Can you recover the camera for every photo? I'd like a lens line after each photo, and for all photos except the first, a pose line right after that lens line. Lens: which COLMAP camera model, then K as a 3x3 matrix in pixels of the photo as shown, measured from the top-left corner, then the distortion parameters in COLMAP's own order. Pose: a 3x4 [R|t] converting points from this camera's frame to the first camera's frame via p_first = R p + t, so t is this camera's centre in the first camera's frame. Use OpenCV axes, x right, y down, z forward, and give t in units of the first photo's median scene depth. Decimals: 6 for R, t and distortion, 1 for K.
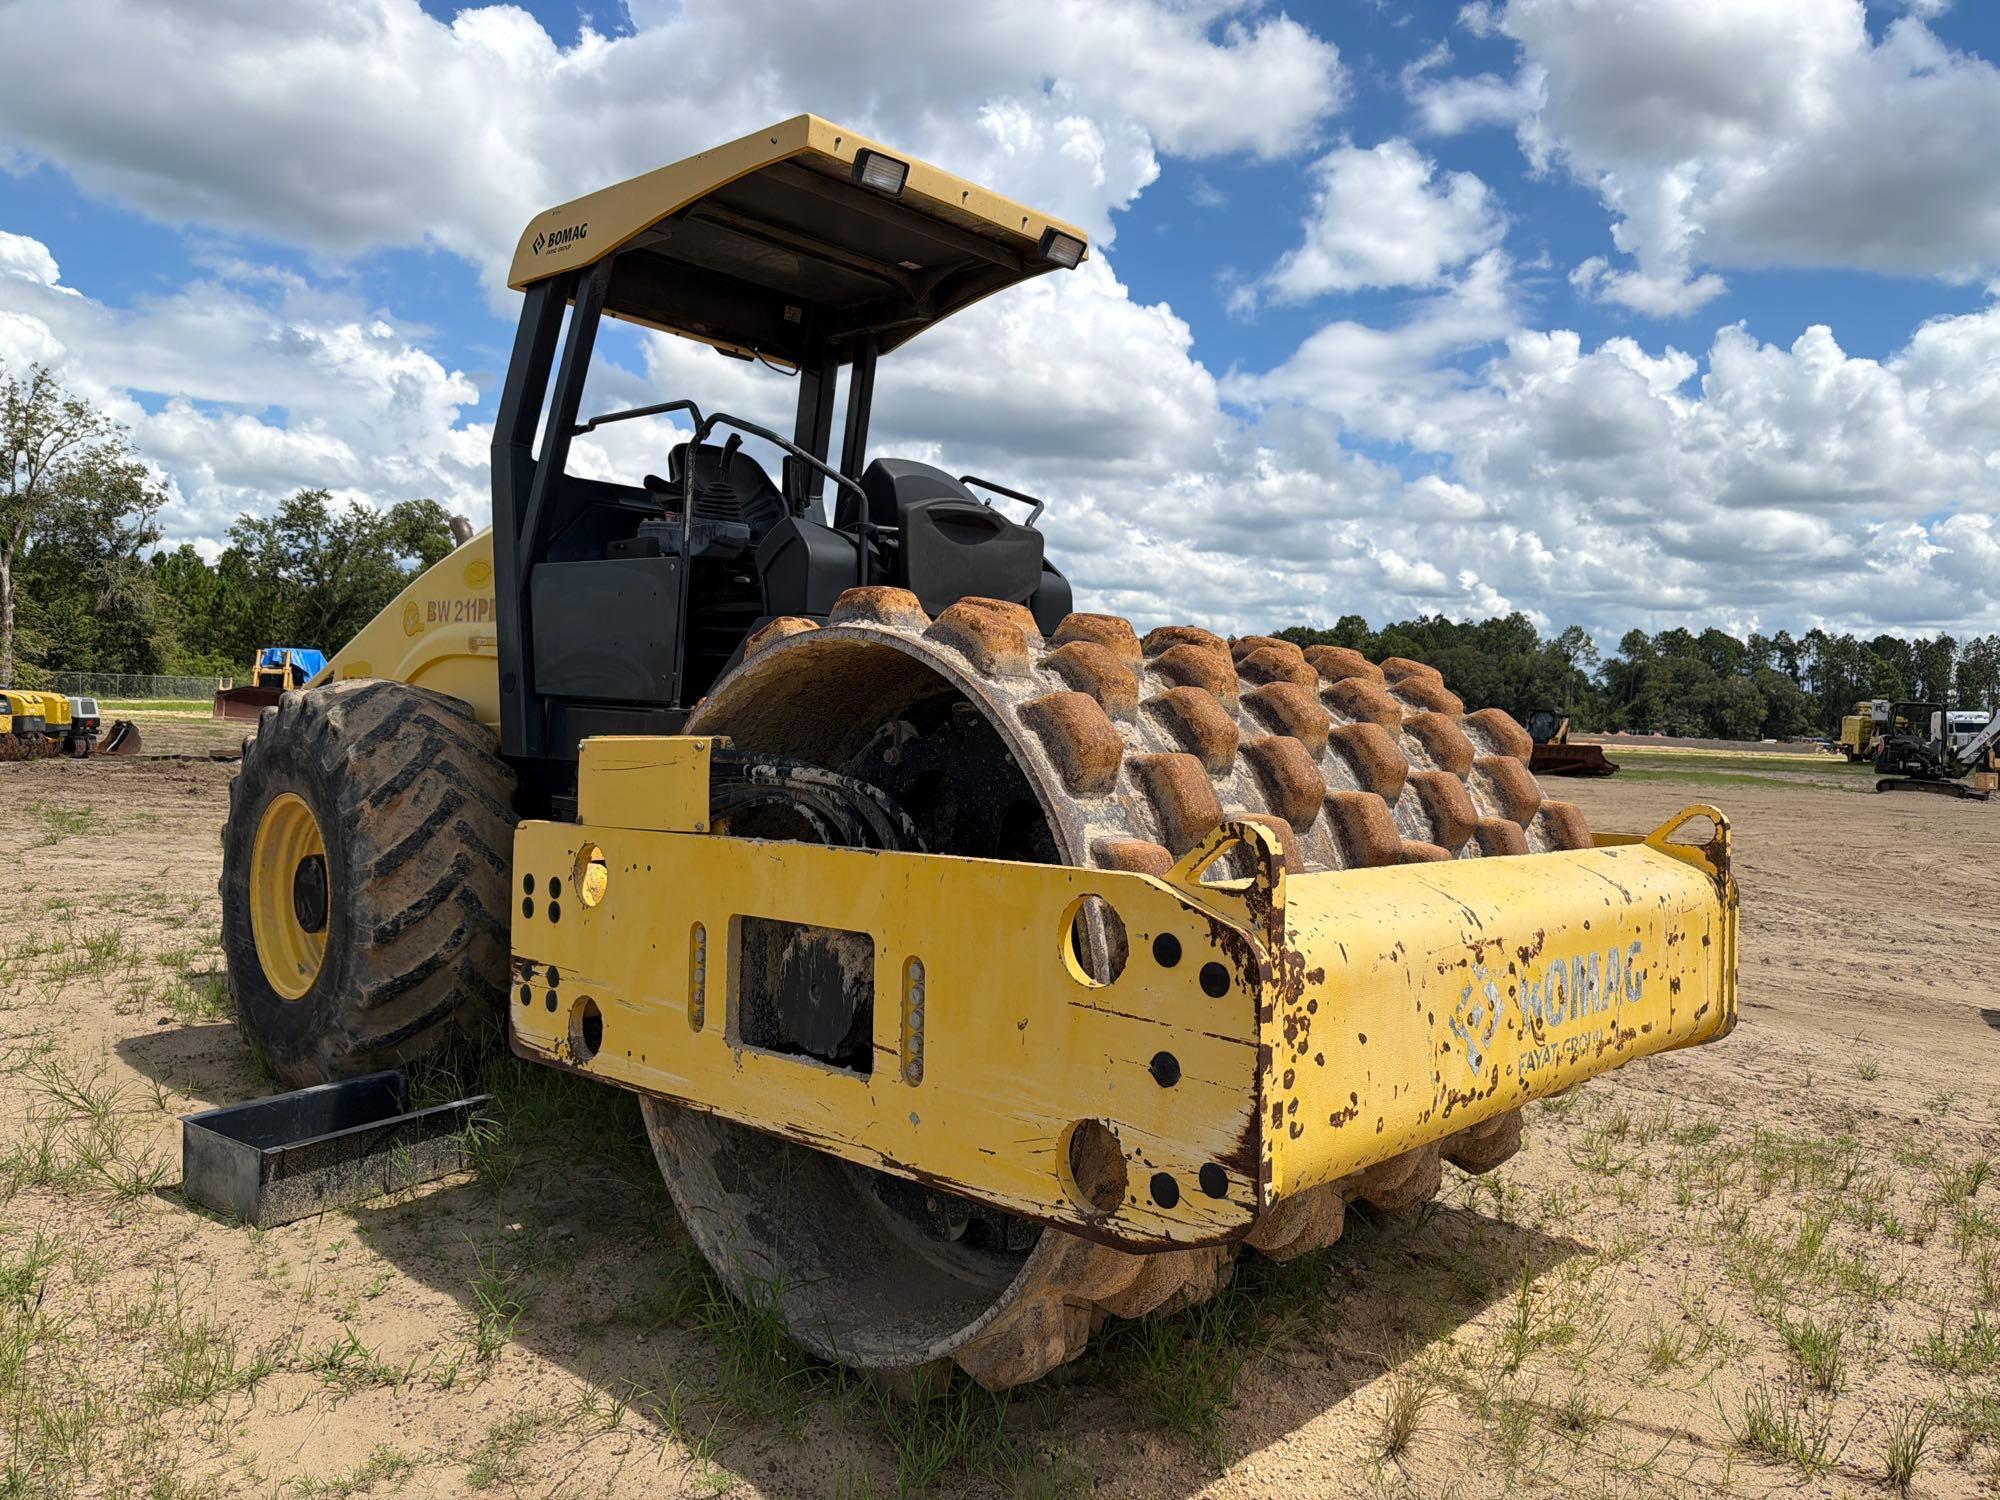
lens RADIAL K [[1372.5, 0, 1004.9], [0, 1372.5, 721.2], [0, 0, 1]] dist [-0.016527, -0.002234]
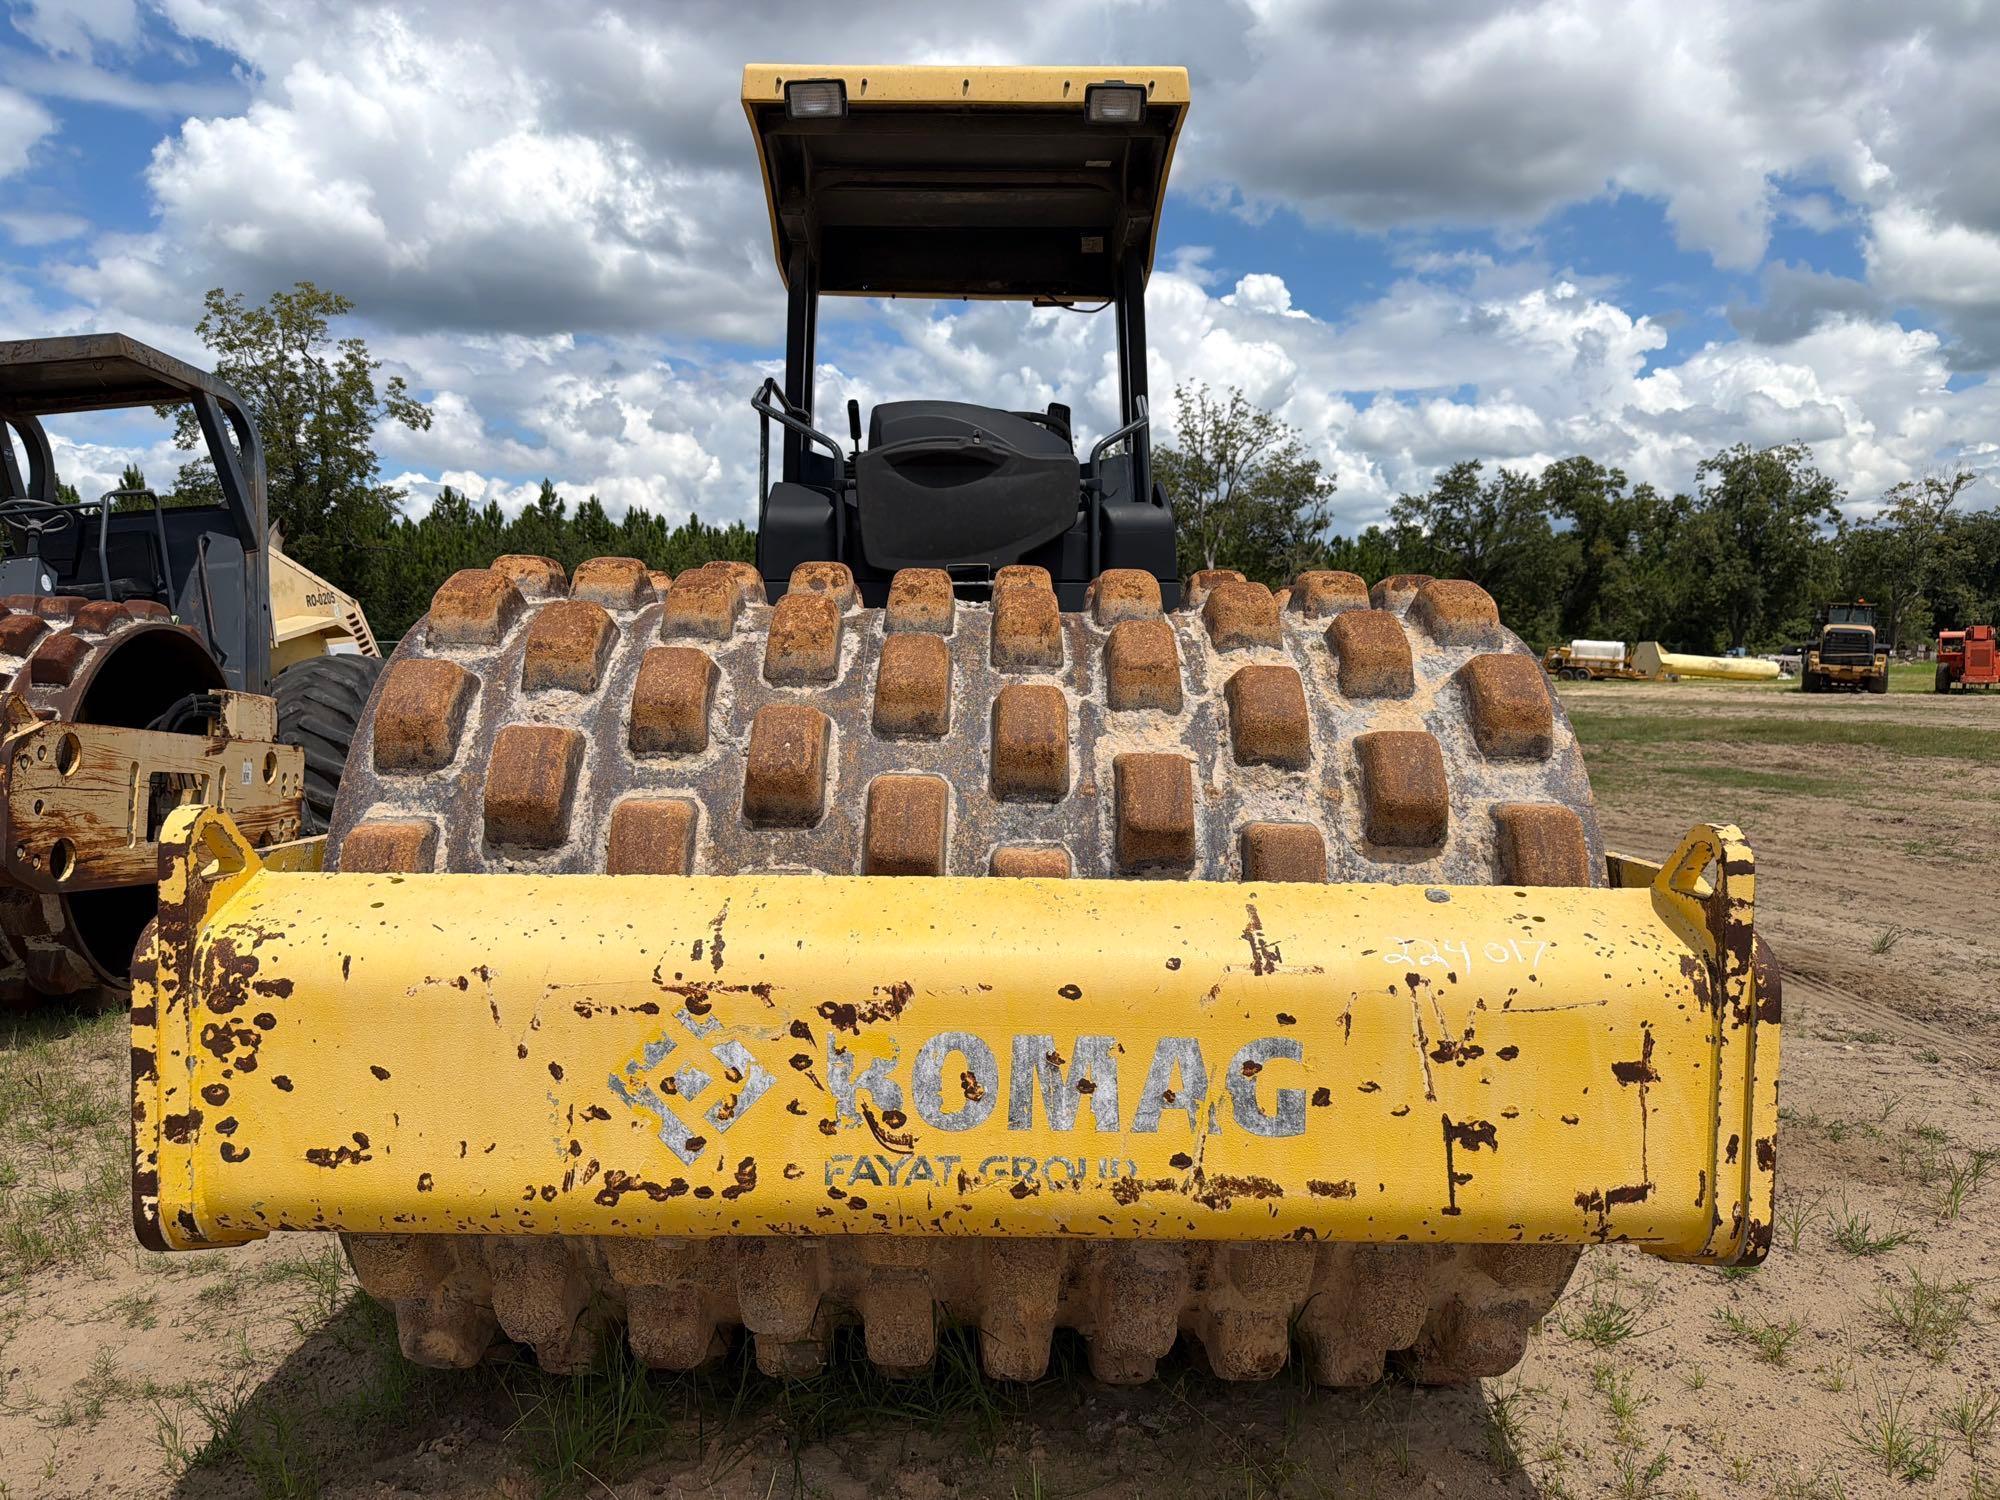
lens RADIAL K [[1394.9, 0, 1081.4], [0, 1394.9, 756.7], [0, 0, 1]] dist [0.000645, -0.030982]
pose [[0.711016, 0.012322, -0.703068, 1.173544], [0.026704, 0.998652, 0.044509, 0.013570], [0.702668, -0.050421, 0.709729, 0.719129]]
